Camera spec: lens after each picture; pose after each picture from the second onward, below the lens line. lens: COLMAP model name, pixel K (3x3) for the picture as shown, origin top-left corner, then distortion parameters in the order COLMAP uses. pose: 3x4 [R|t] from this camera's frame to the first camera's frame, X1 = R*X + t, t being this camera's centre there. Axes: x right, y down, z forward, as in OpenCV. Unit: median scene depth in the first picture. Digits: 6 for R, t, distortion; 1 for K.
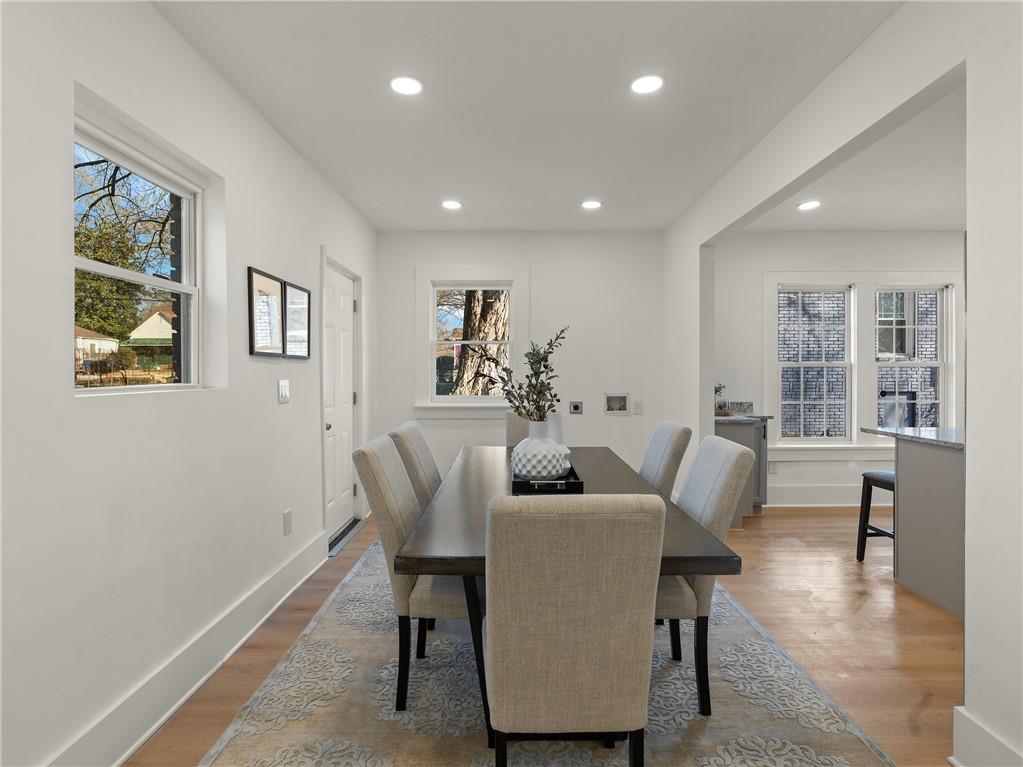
lens RADIAL K [[519.2, 0, 512.4], [0, 519.2, 378.0], [0, 0, 1]] dist [-0.006986, 0.003709]
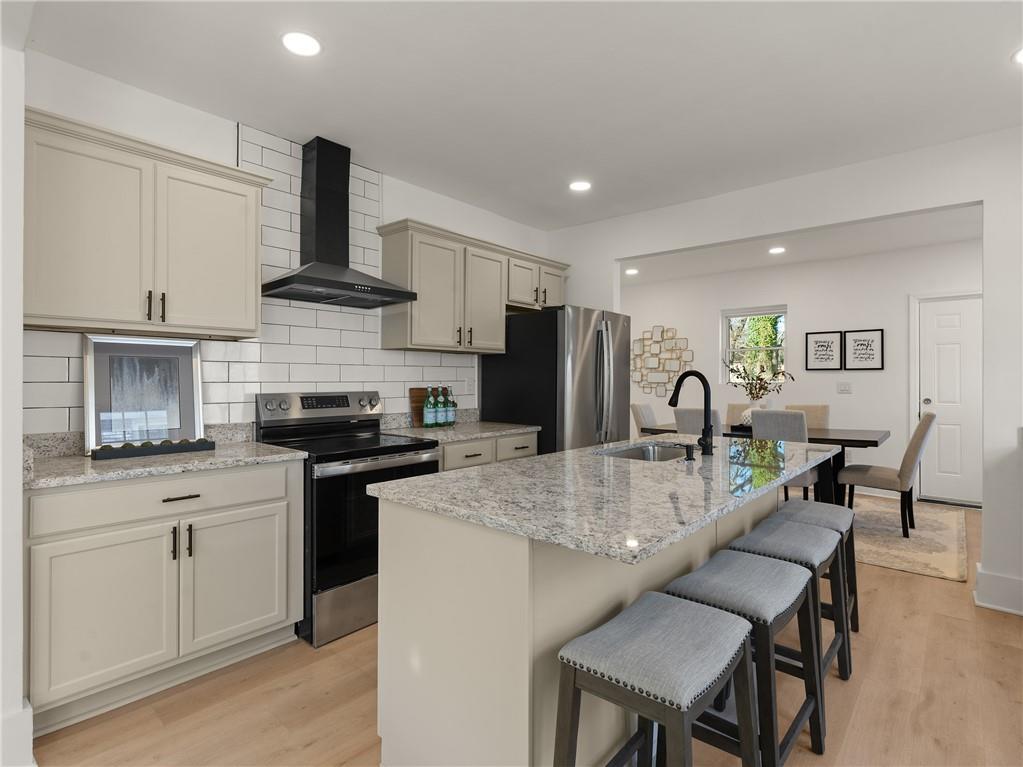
lens RADIAL K [[519.2, 0, 512.4], [0, 519.2, 378.0], [0, 0, 1]] dist [-0.006986, 0.003709]
pose [[-0.639910, 0.001021, -0.768449, 1.902979], [-0.003998, 0.999981, 0.004658, -0.014057], [0.768439, 0.006053, -0.639894, 1.316961]]
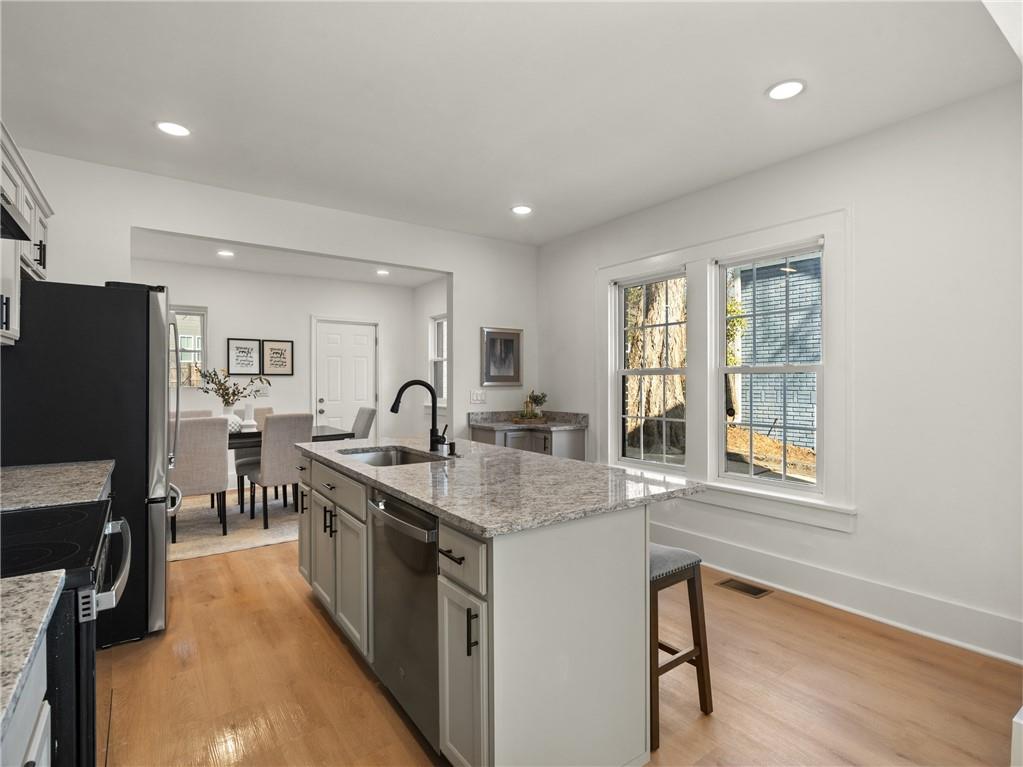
lens RADIAL K [[519.2, 0, 512.4], [0, 519.2, 378.0], [0, 0, 1]] dist [-0.006986, 0.003709]
pose [[0.597007, -0.000636, -0.802236, 1.954171], [-0.006176, 0.999966, -0.005389, -0.023140], [0.802213, 0.008172, 0.596983, 0.559334]]
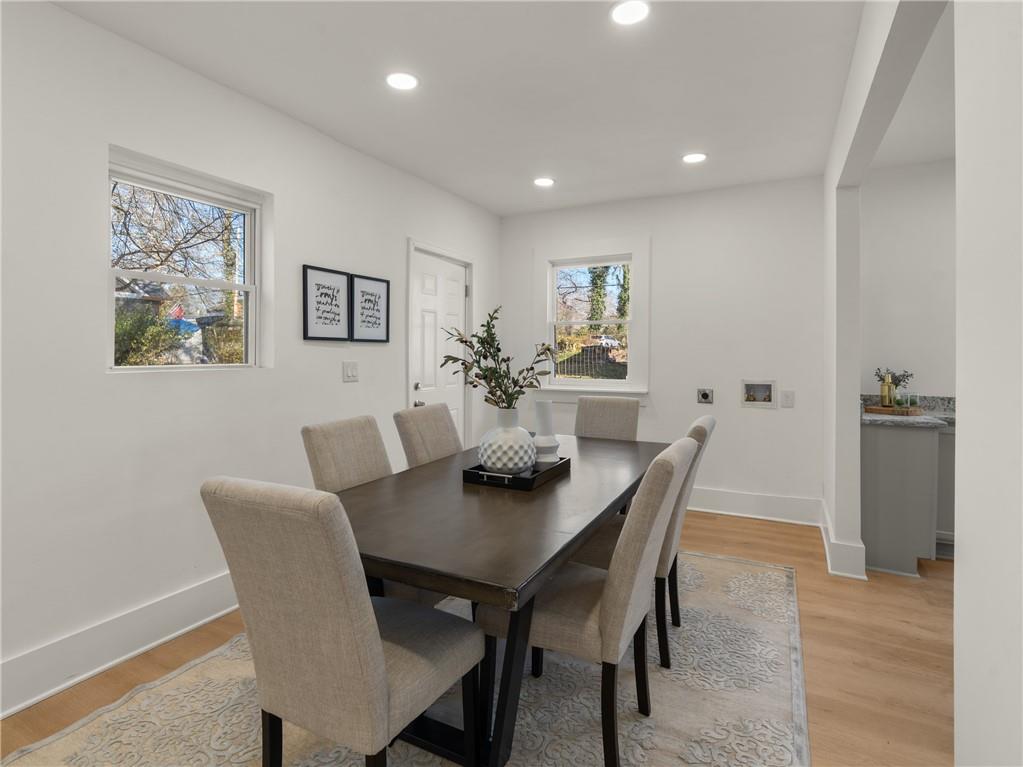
lens RADIAL K [[530.3, 0, 507.1], [0, 530.3, 353.1], [0, 0, 1]] dist [-0.004777, 0.000248]
pose [[0.887276, 0.001455, -0.461237, 0.404641], [-0.006588, 0.999933, -0.009518, -0.005295], [0.461192, 0.011484, 0.887226, 0.133360]]
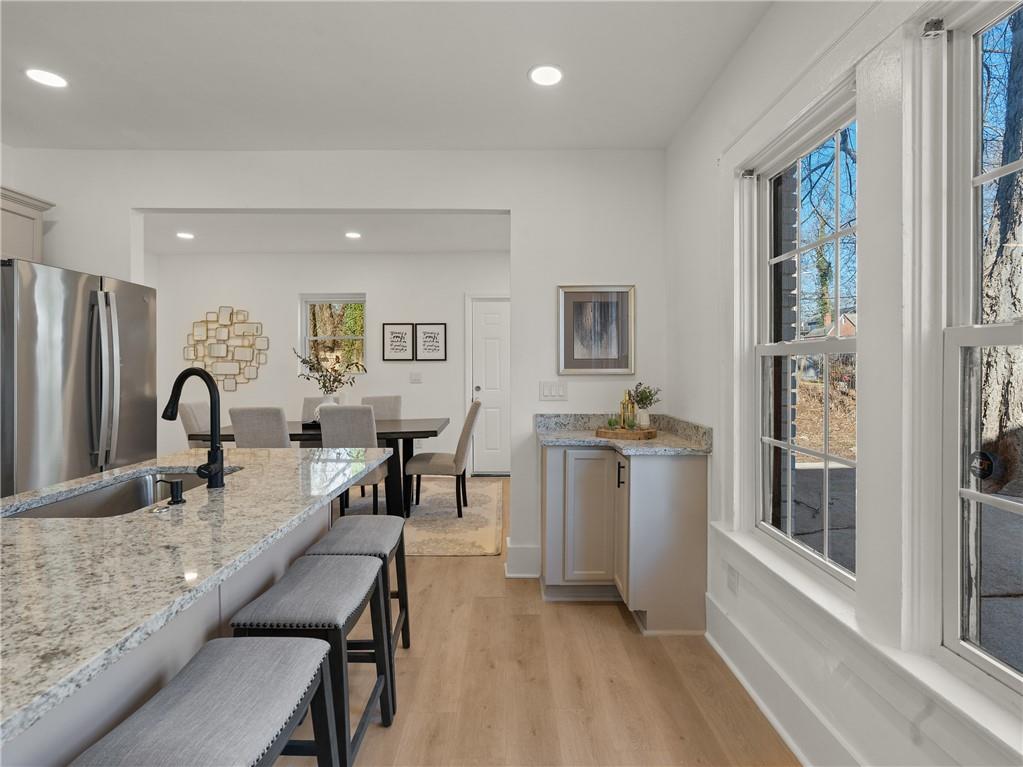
lens RADIAL K [[519.2, 0, 512.4], [0, 519.2, 378.0], [0, 0, 1]] dist [-0.006986, 0.003709]
pose [[0.032989, 0.027439, -0.999079, 1.660274], [-0.002907, 0.999621, 0.027358, -0.029136], [0.999451, 0.002002, 0.033057, 1.343268]]
